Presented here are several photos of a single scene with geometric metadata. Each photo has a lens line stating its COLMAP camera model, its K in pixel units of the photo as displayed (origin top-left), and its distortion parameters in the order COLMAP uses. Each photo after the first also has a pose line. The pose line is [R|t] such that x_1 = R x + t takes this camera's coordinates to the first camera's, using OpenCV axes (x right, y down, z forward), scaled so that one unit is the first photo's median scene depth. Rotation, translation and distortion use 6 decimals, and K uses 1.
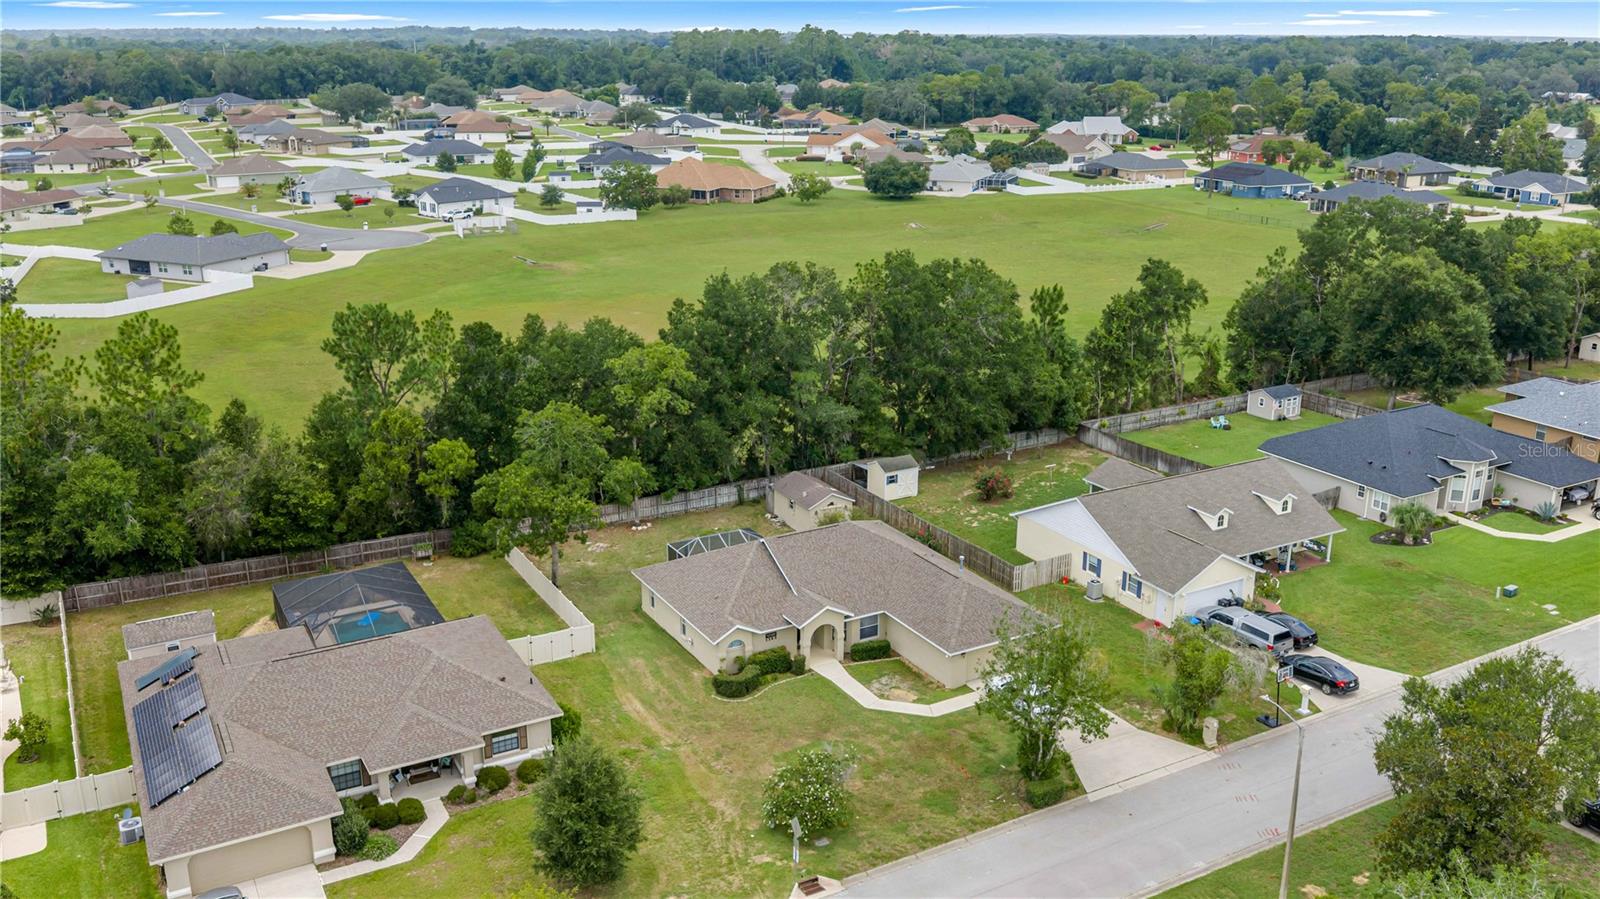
lens RADIAL K [[1326.1, 0, 800.0], [0, 1326.1, 449.5], [0, 0, 1]] dist [0.028915, -0.068488]
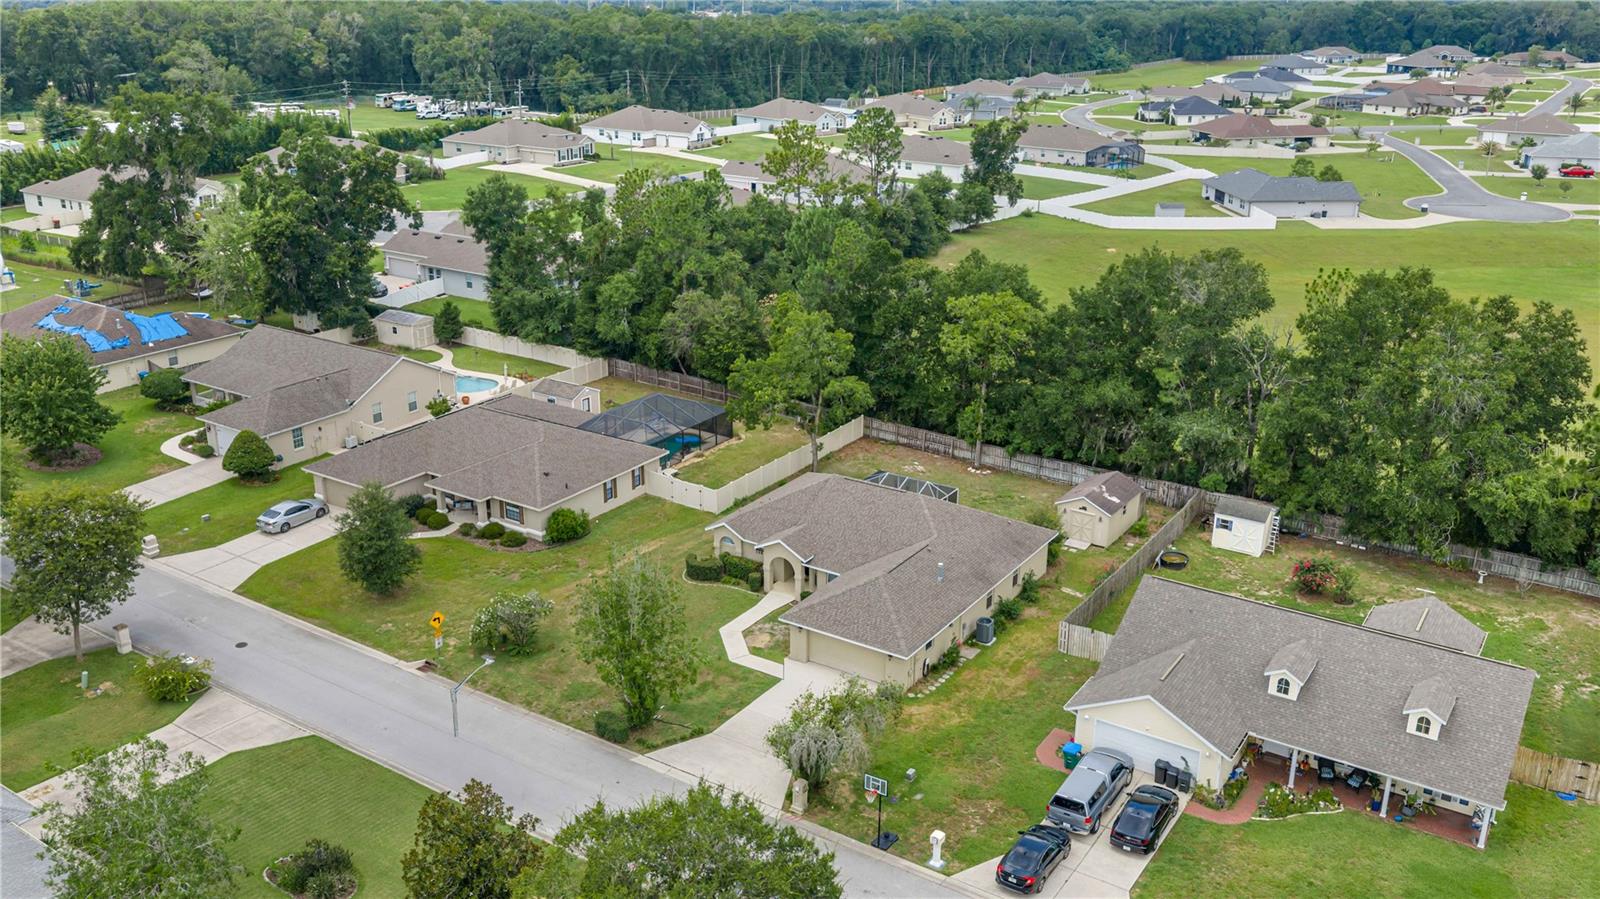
lens RADIAL K [[1326.1, 0, 800.0], [0, 1326.1, 449.5], [0, 0, 1]] dist [0.028915, -0.068488]
pose [[0.455920, 0.300302, -0.837828, 0.495778], [-0.270563, 0.943571, 0.190972, -0.085211], [0.847899, 0.139617, 0.511444, 0.269487]]
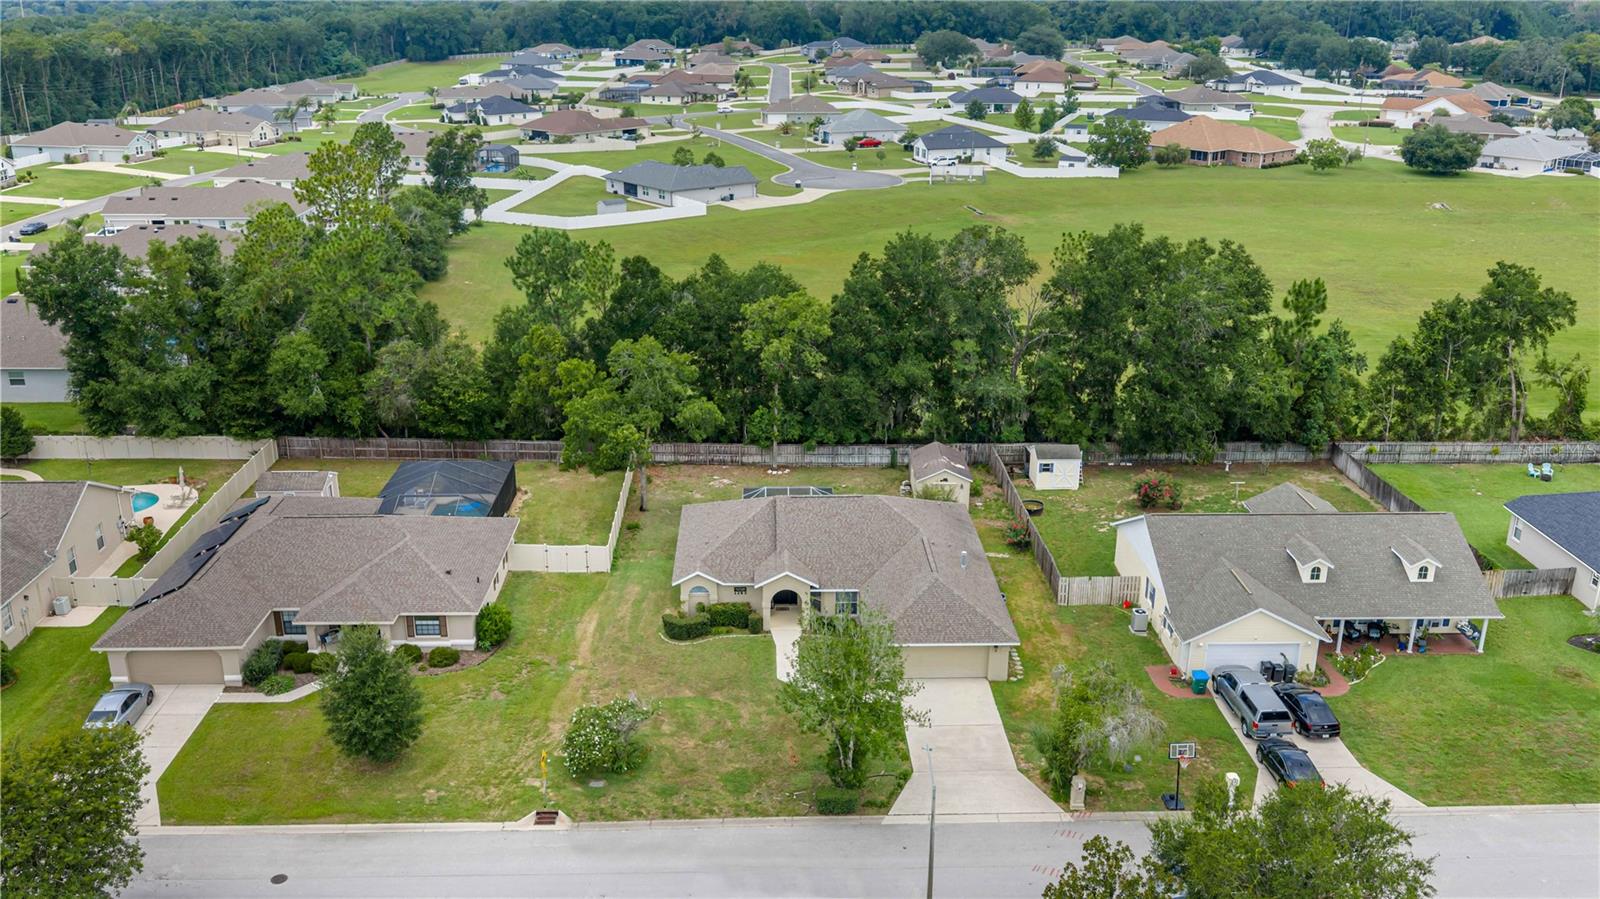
lens RADIAL K [[1326.1, 0, 800.0], [0, 1326.1, 449.5], [0, 0, 1]] dist [0.028915, -0.068488]
pose [[0.884666, 0.157501, -0.438815, 0.254197], [-0.142037, 0.987517, 0.068092, -0.022772], [0.444062, 0.002089, 0.895994, 0.068451]]
